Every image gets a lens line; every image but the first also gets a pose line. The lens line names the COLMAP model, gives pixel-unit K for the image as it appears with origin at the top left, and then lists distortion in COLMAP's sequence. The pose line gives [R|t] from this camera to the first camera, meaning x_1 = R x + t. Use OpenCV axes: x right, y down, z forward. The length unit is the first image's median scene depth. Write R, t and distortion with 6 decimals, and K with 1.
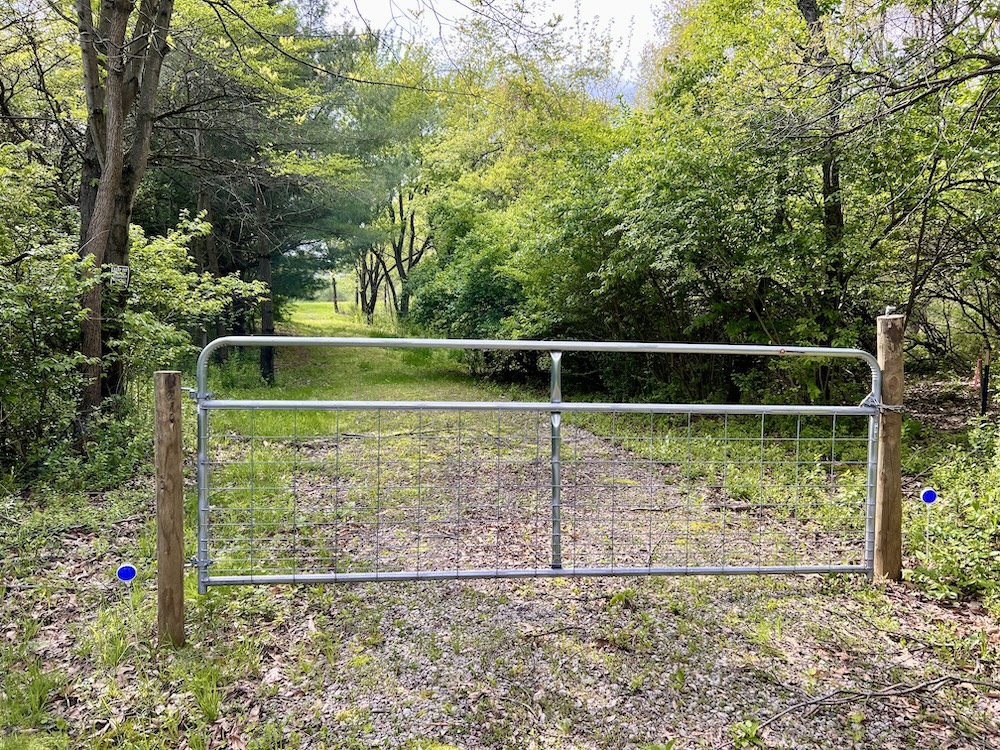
lens RADIAL K [[759.4, 0, 525.3], [0, 759.4, 378.7], [0, 0, 1]] dist [0.097849, -0.165182]
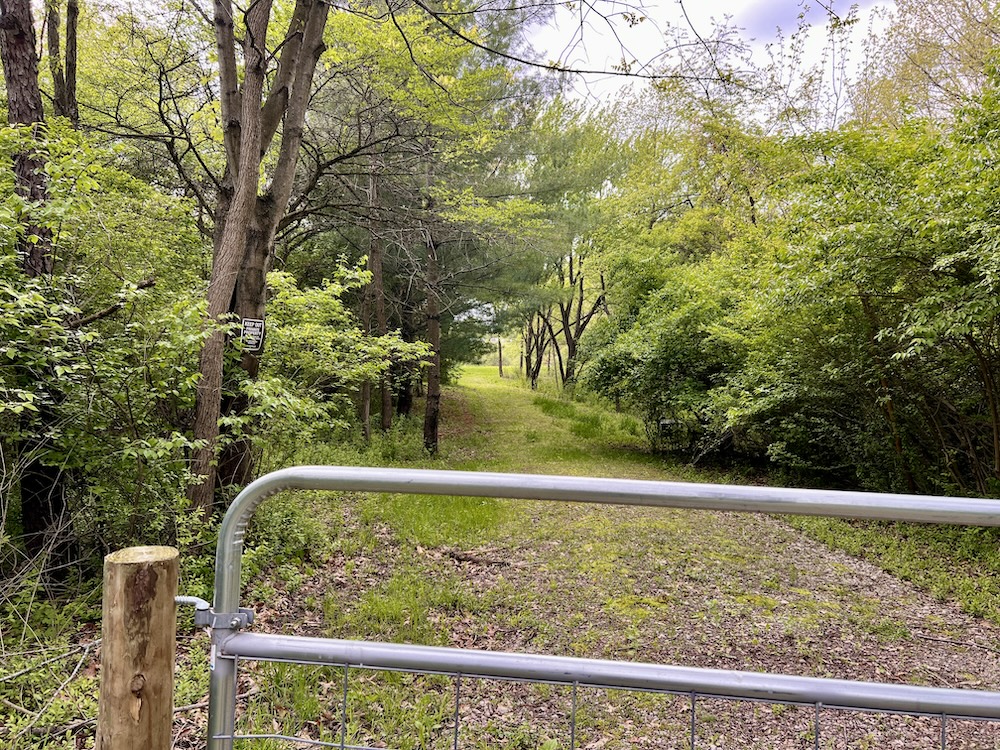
lens RADIAL K [[759.4, 0, 525.3], [0, 759.4, 378.7], [0, 0, 1]] dist [0.097849, -0.165182]
pose [[0.978379, 0.018912, -0.205952, -0.038976], [-0.036370, 0.996025, -0.081315, -0.013836], [0.203596, 0.087047, 0.975178, 0.126745]]
